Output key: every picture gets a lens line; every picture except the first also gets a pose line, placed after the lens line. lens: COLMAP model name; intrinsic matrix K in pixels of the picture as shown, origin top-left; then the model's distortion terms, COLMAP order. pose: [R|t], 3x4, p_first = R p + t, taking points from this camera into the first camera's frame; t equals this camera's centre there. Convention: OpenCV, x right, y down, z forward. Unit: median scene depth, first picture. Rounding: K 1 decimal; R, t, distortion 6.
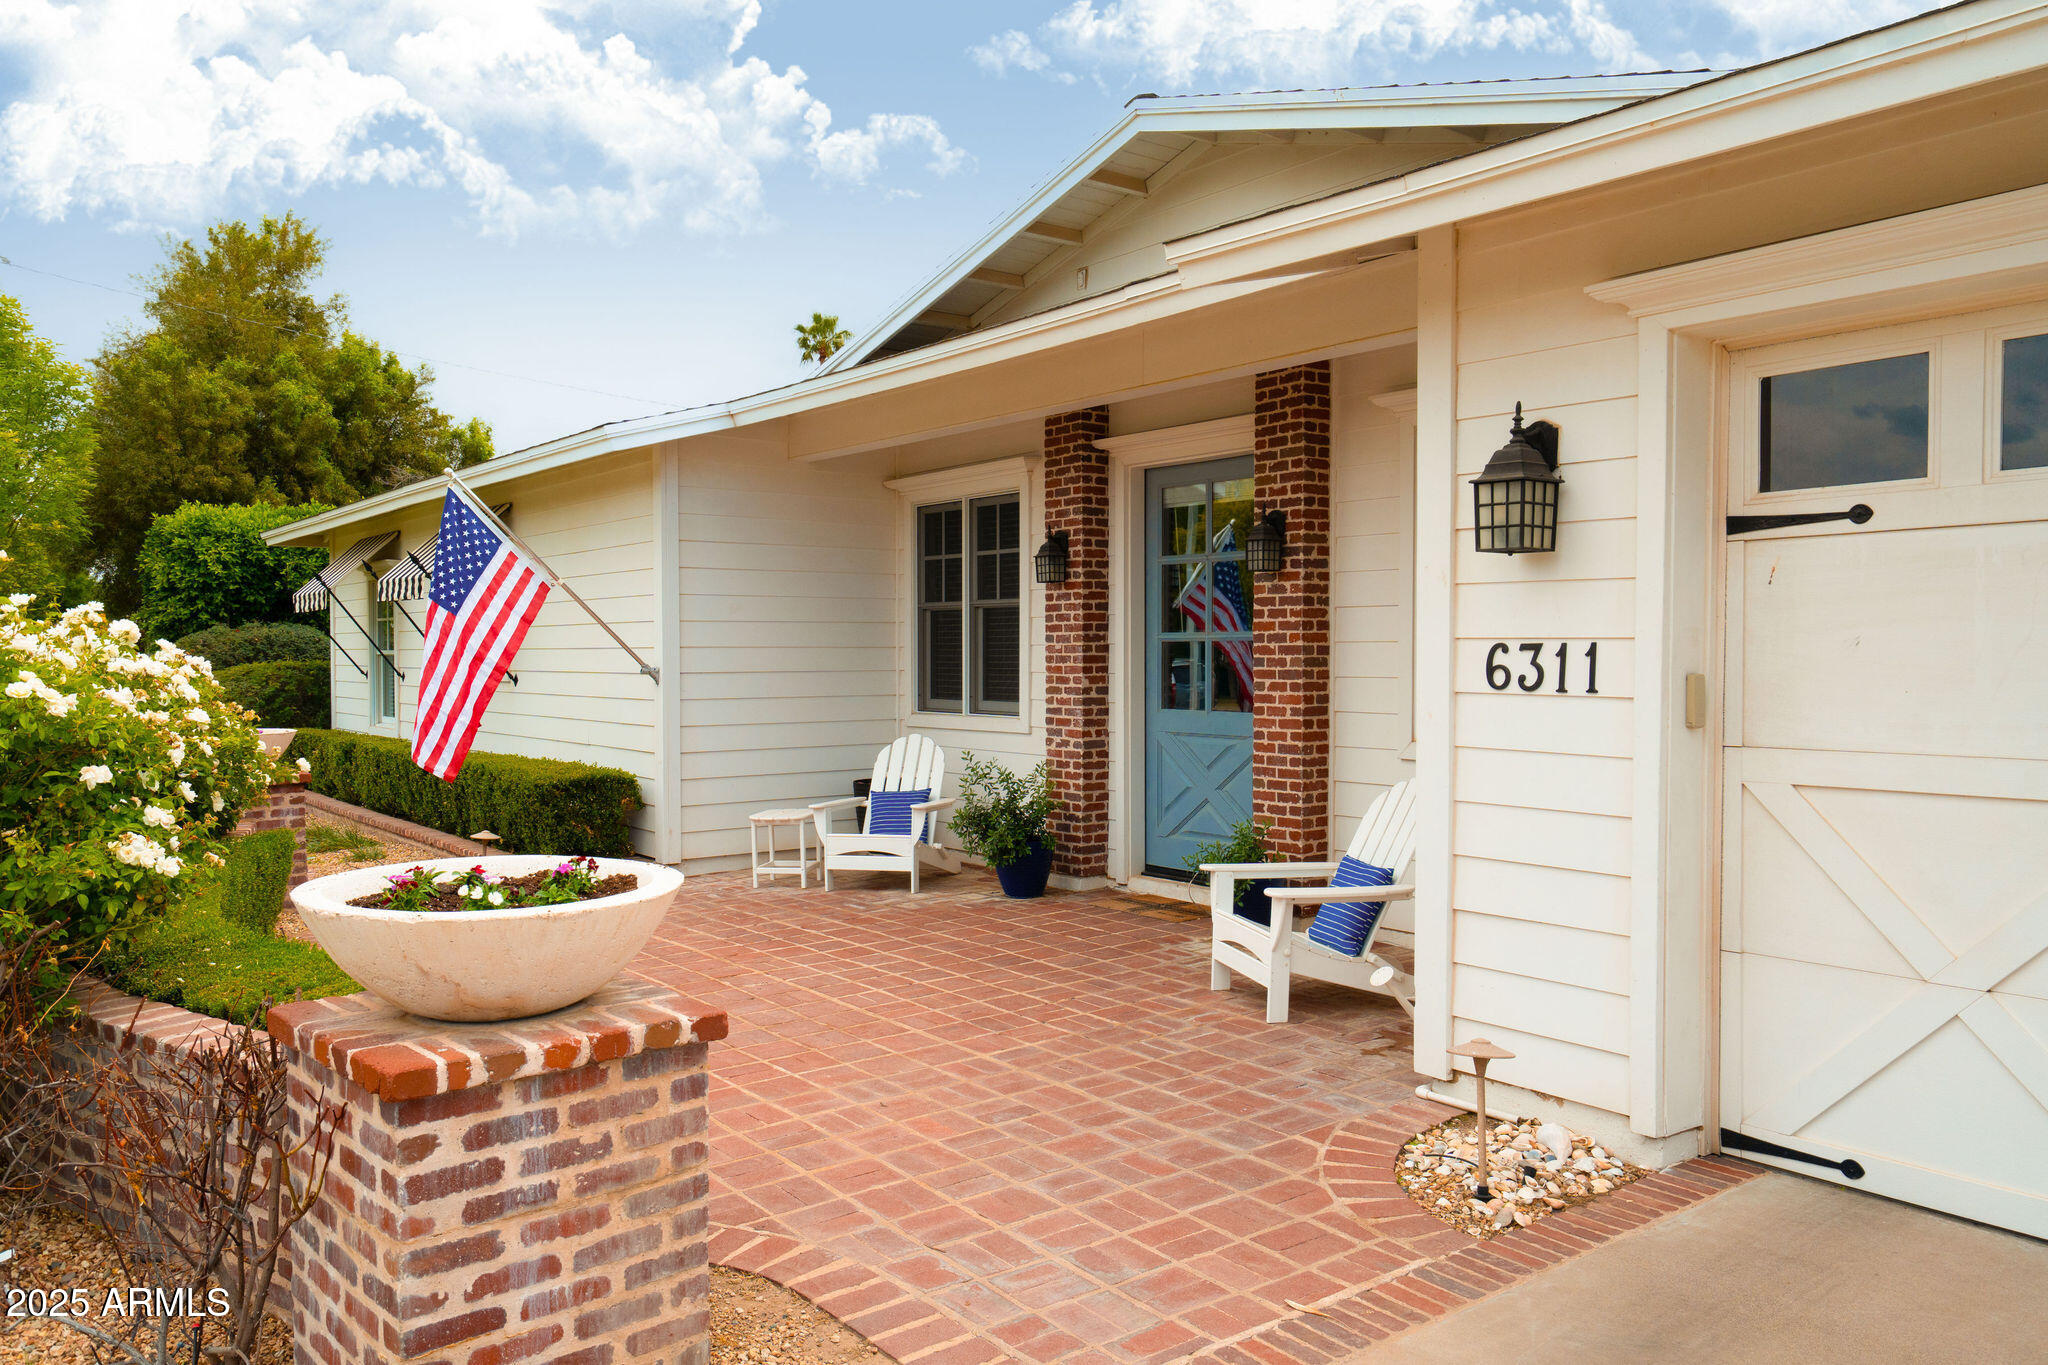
lens RADIAL K [[1540.1, 0, 1024.0], [0, 1540.1, 682.5], [0, 0, 1]] dist [-0.001387, -0.000041]
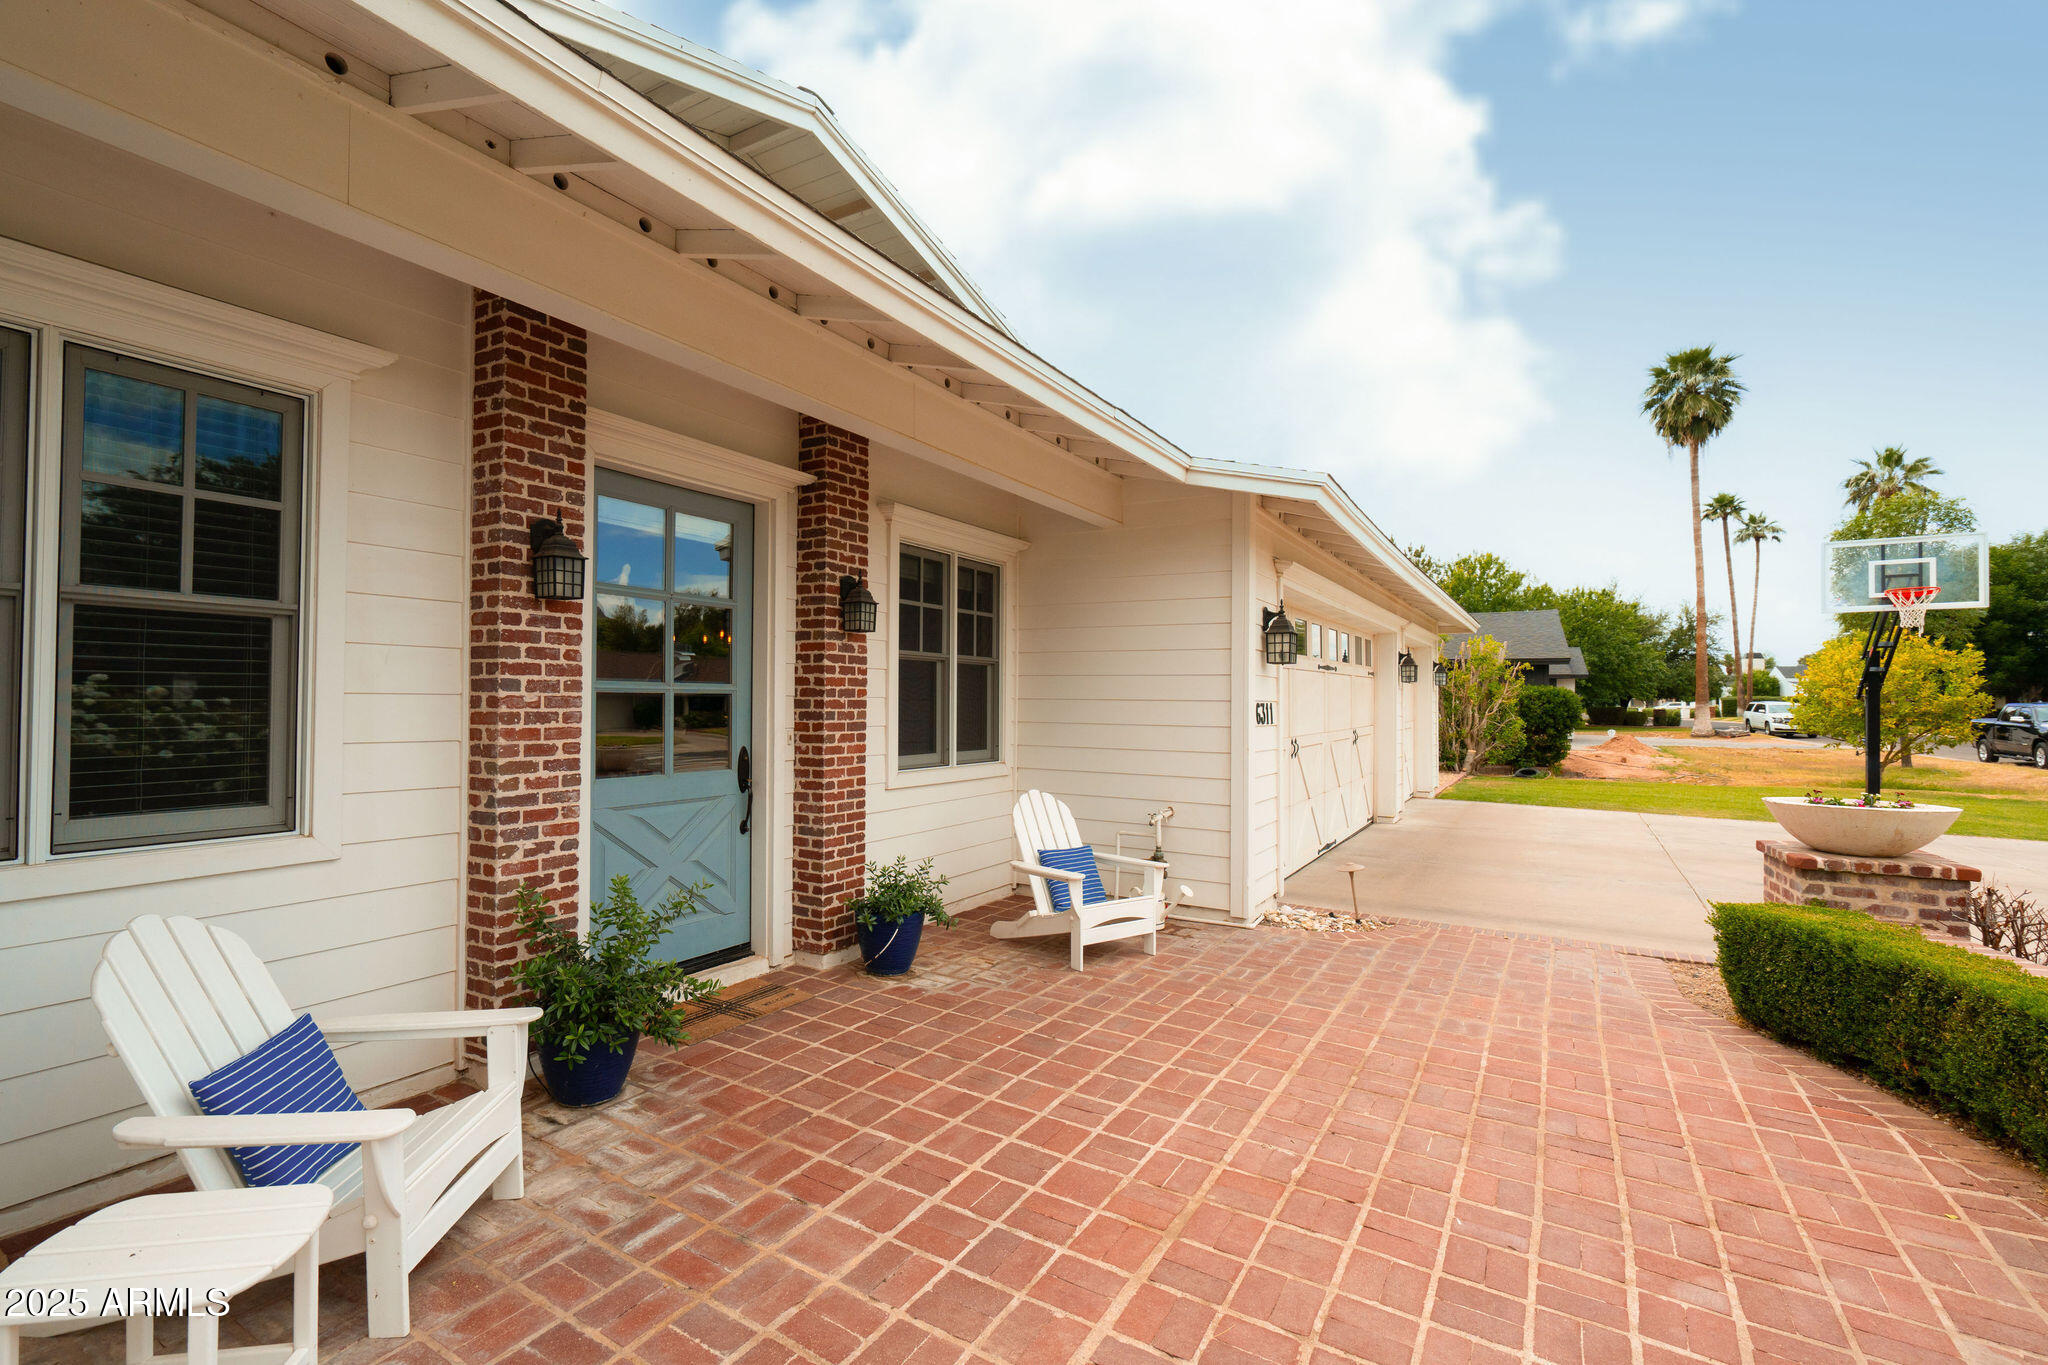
lens RADIAL K [[918.0, 0, 1024.0], [0, 918.0, 682.5], [0, 0, 1]] dist [-0.001186, 0.000058]
pose [[-0.389079, 0.016901, 0.921049, -0.636700], [0.012119, 0.999839, -0.013227, -0.034850], [-0.921125, 0.006016, -0.389221, 1.504594]]
